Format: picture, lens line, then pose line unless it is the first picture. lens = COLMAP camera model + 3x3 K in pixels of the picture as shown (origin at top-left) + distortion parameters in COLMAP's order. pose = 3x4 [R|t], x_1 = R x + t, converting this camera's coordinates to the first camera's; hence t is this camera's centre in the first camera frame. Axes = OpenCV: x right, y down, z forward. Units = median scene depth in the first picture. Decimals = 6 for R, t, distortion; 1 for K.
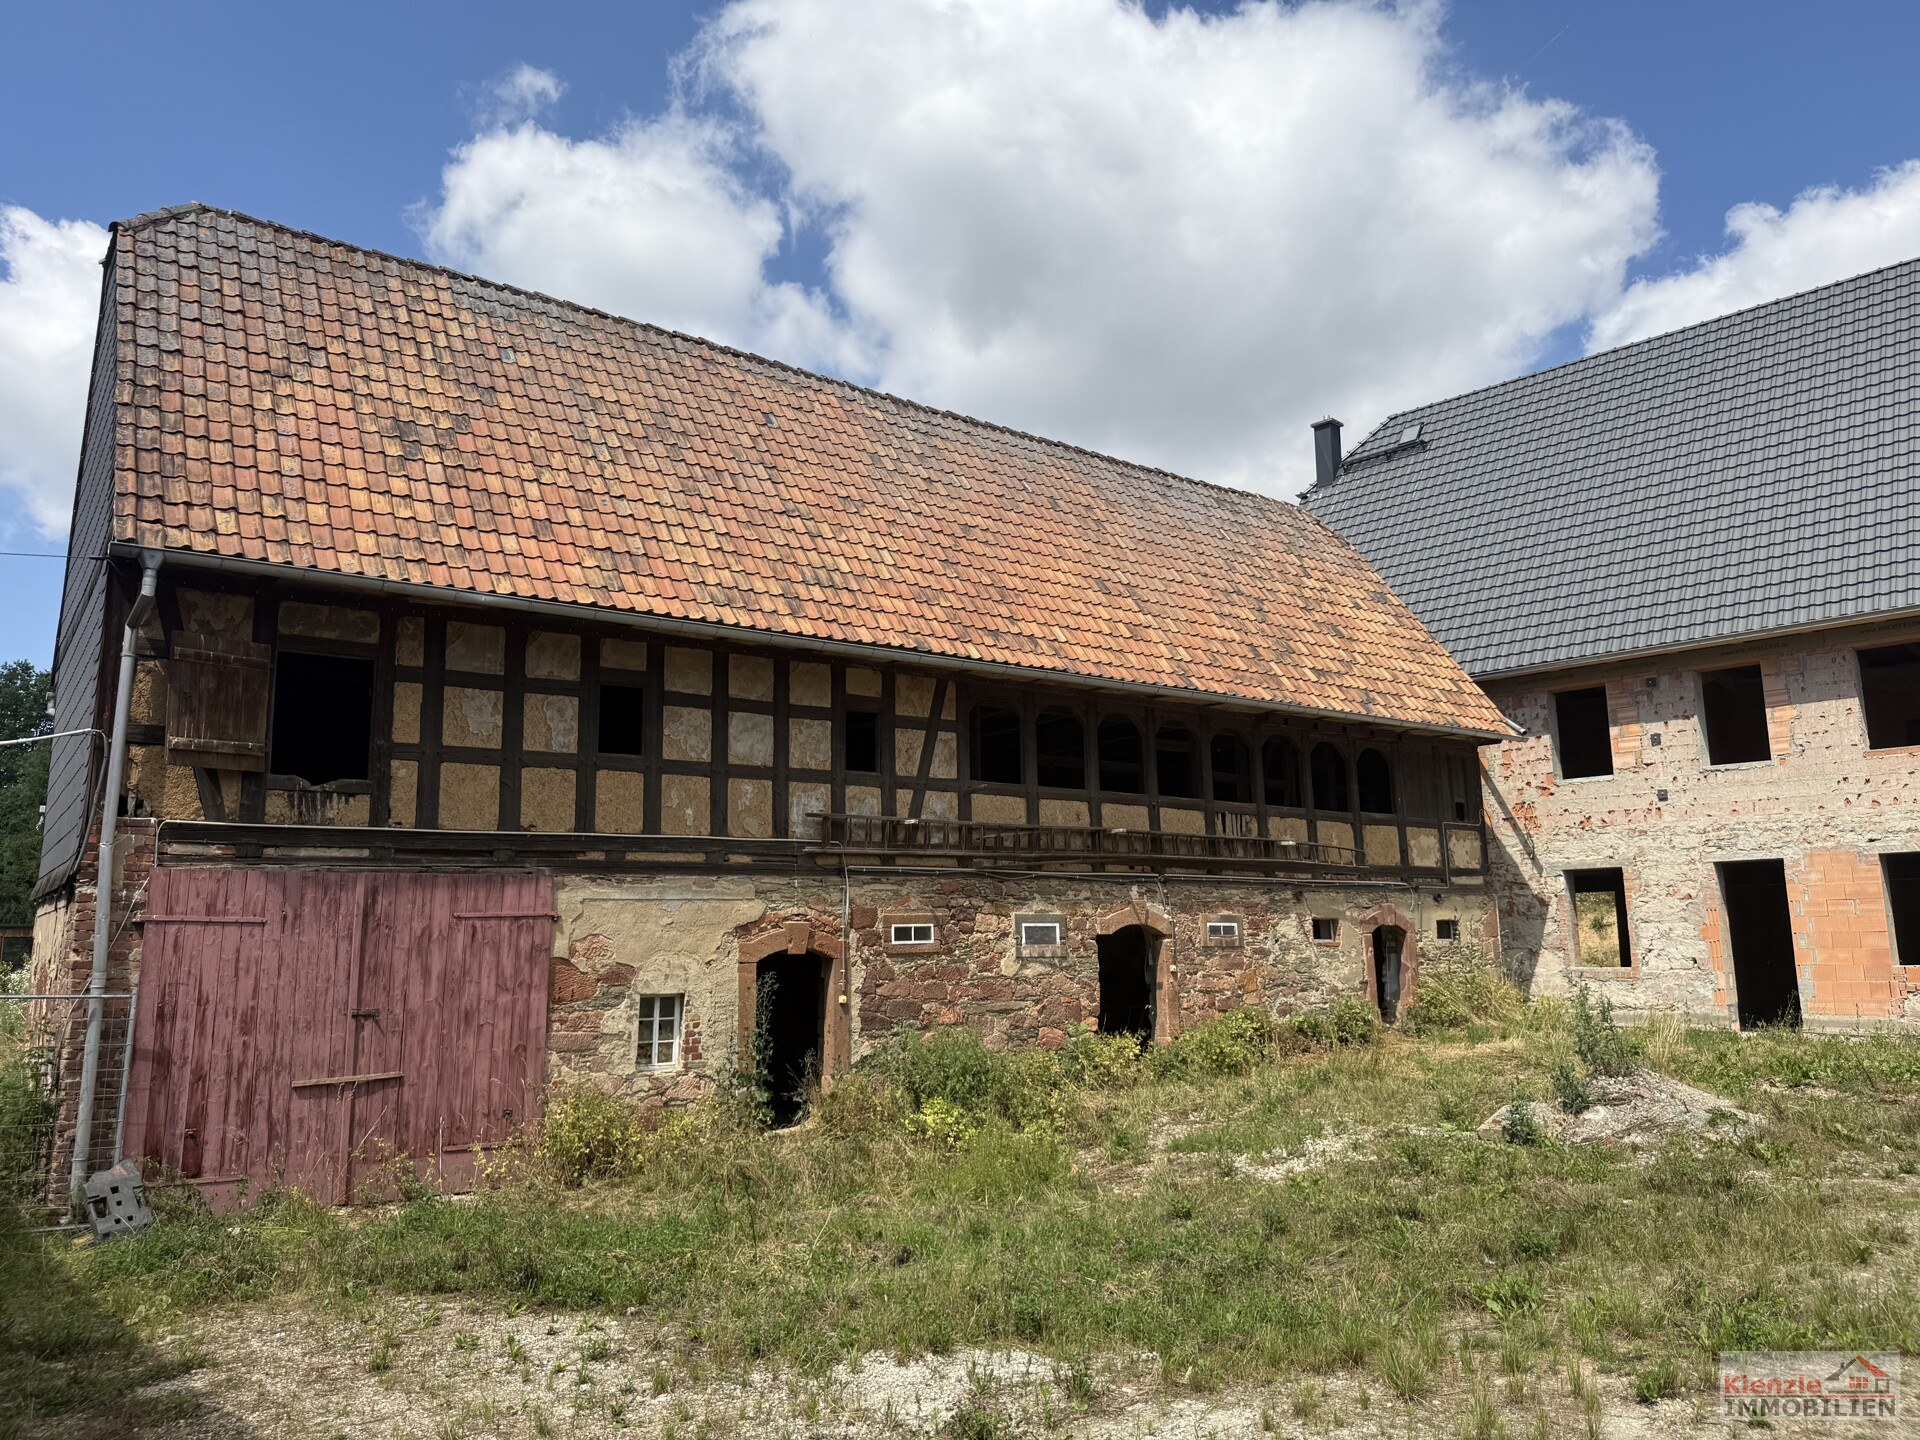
lens RADIAL K [[1349.4, 0, 967.4], [0, 1349.4, 690.1], [0, 0, 1]] dist [0.064505, -0.086305]
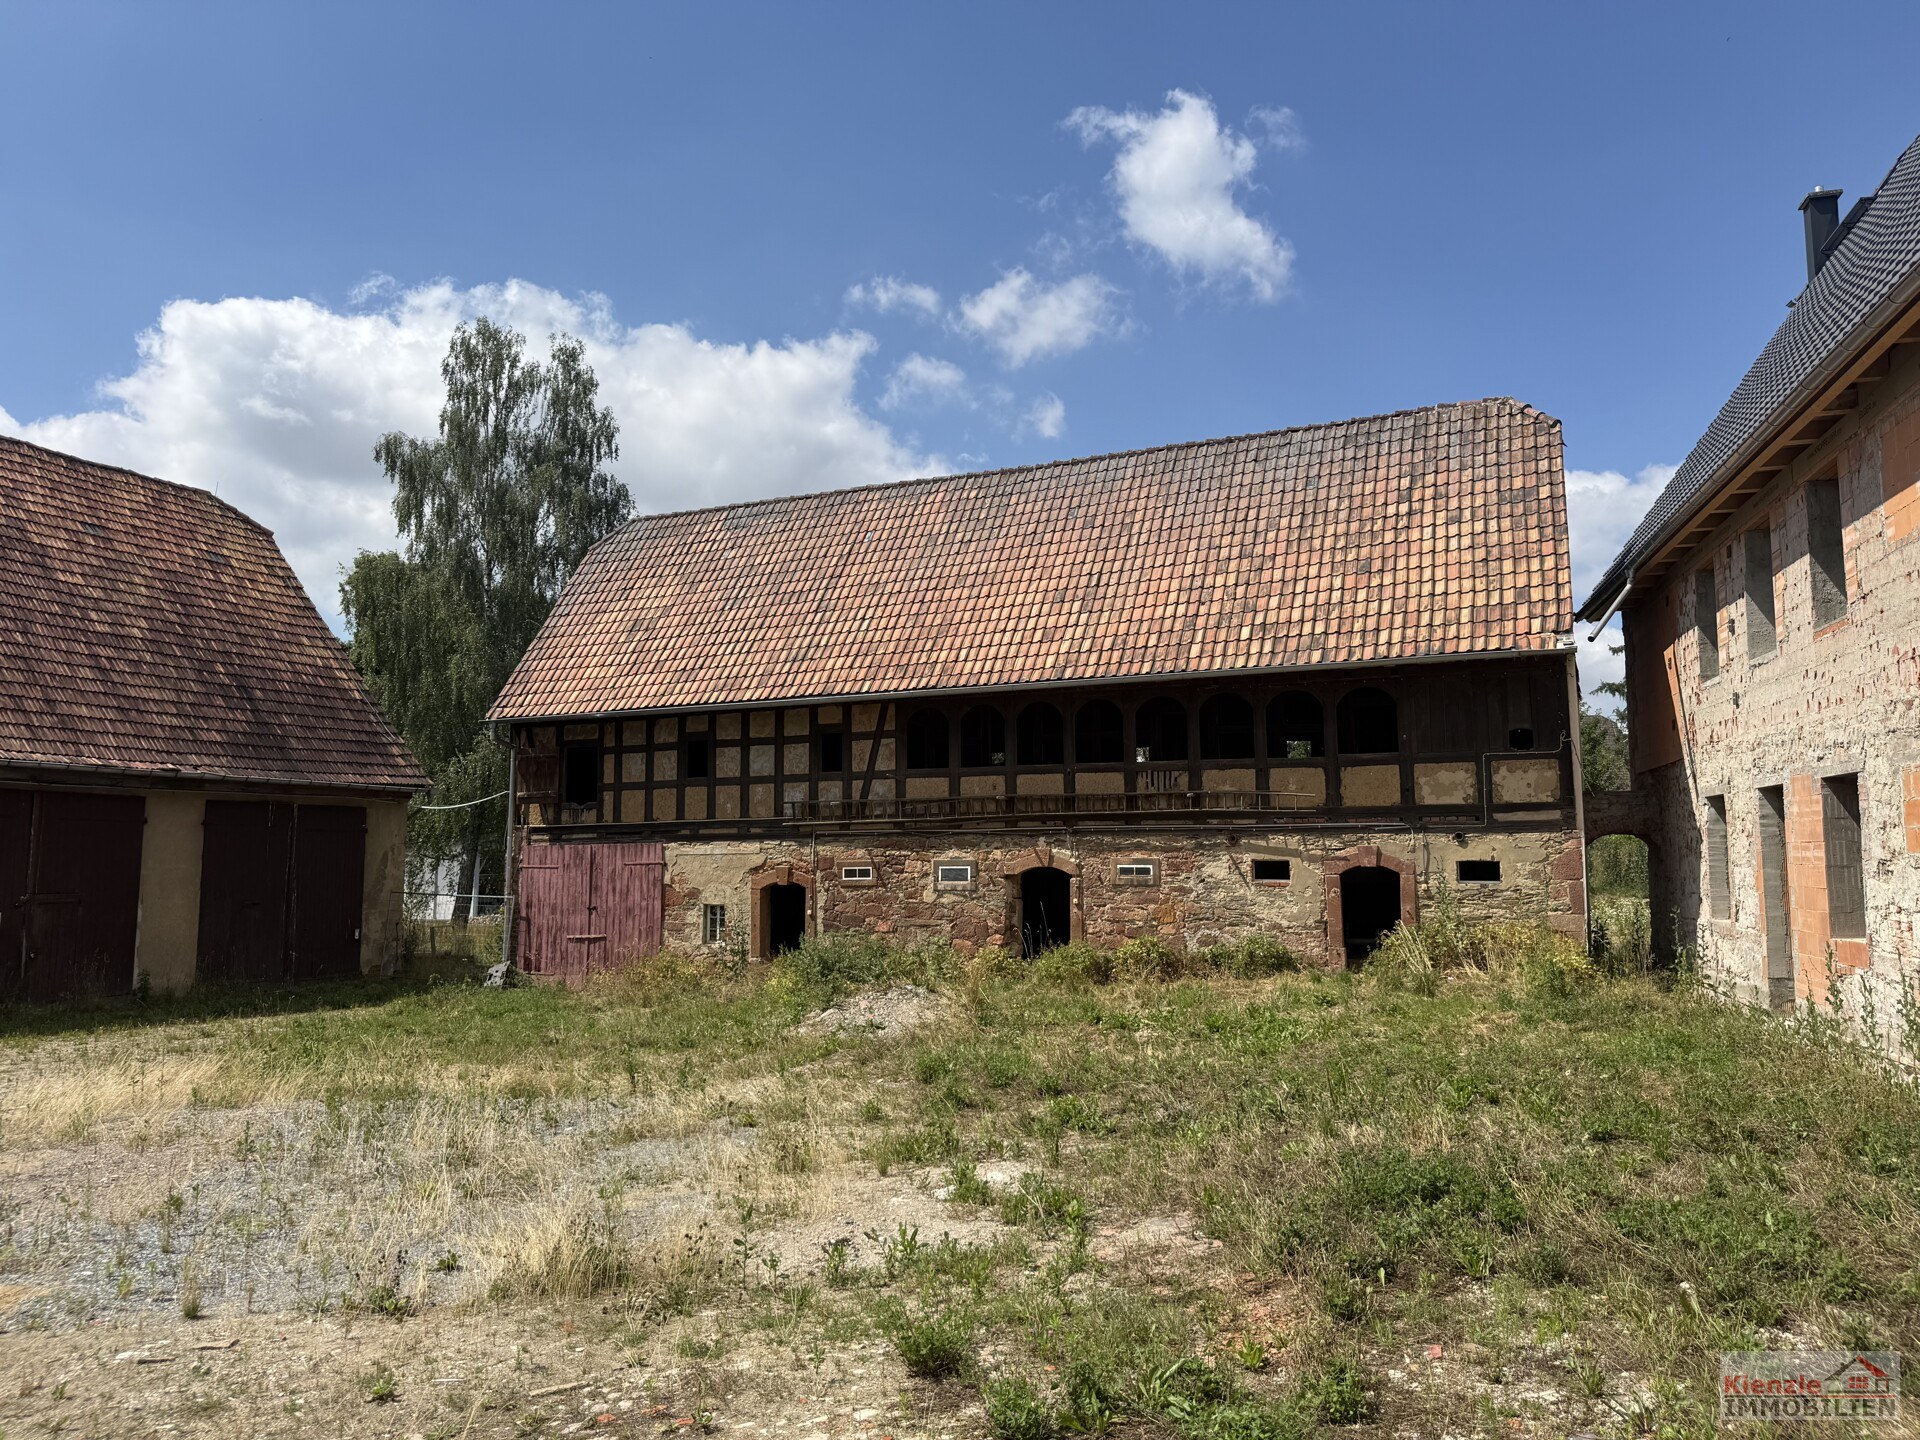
lens RADIAL K [[1349.4, 0, 977.9], [0, 1349.4, 707.0], [0, 0, 1]] dist [0.064505, -0.086305]
pose [[0.485945, -0.085053, -0.869841, 1.432823], [0.164642, 0.986343, -0.004465, 0.021631], [0.858341, -0.141042, 0.493312, 0.389177]]
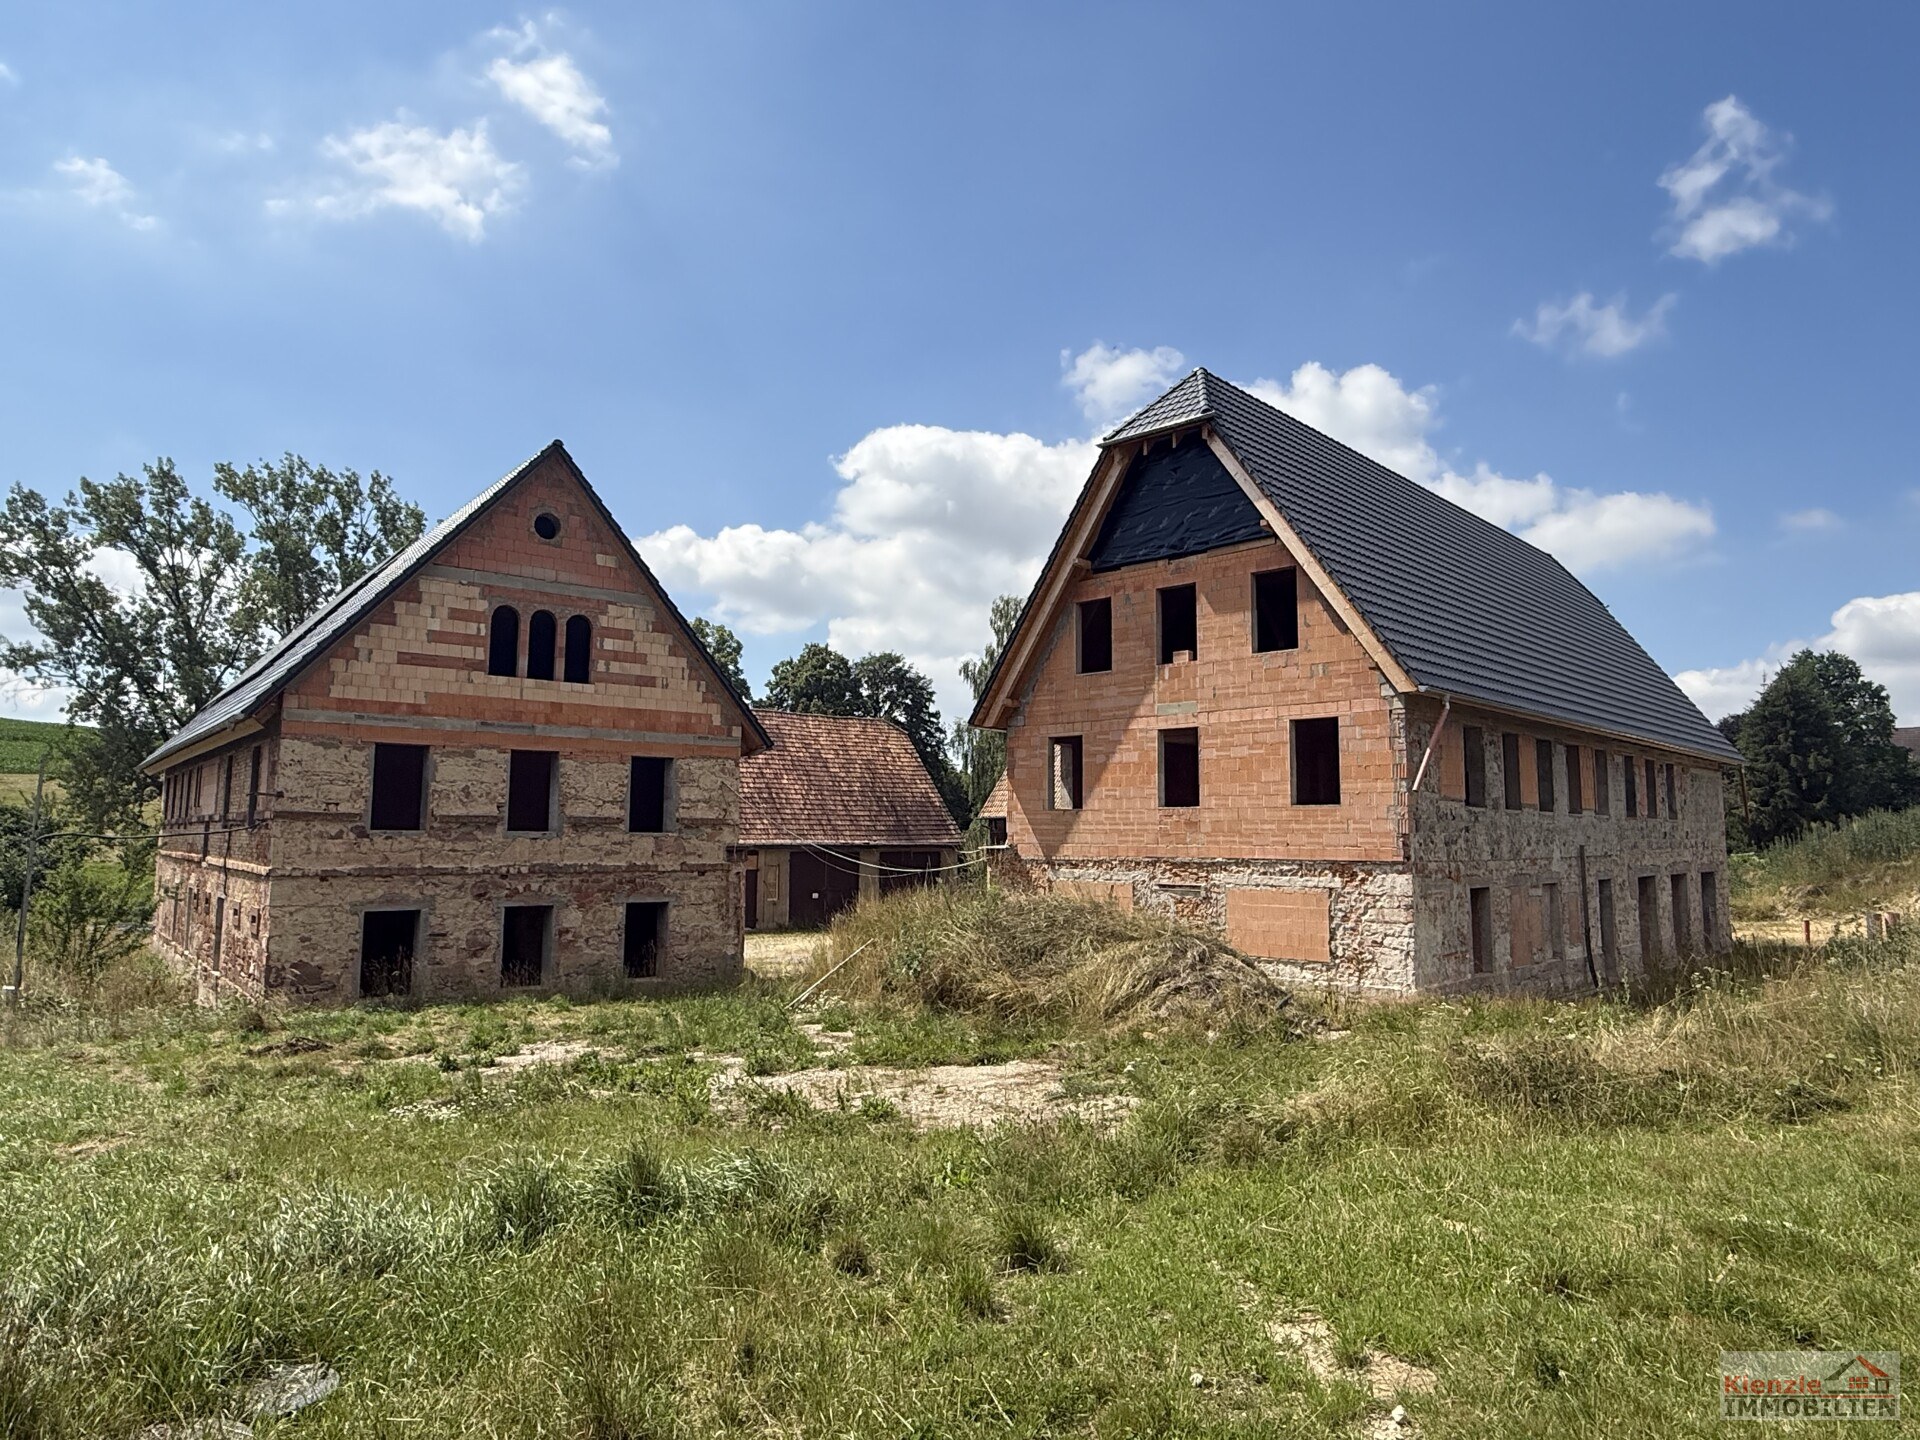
lens RADIAL K [[1178.8, 0, 959.5], [0, 1178.8, 710.3], [0, 0, 1]] dist [-0.014006, 0.008597]
pose [[0.000459, -0.097313, -0.995254, 3.347081], [0.190171, 0.977100, -0.095451, -0.063479], [0.981751, -0.189224, 0.018954, 0.648989]]
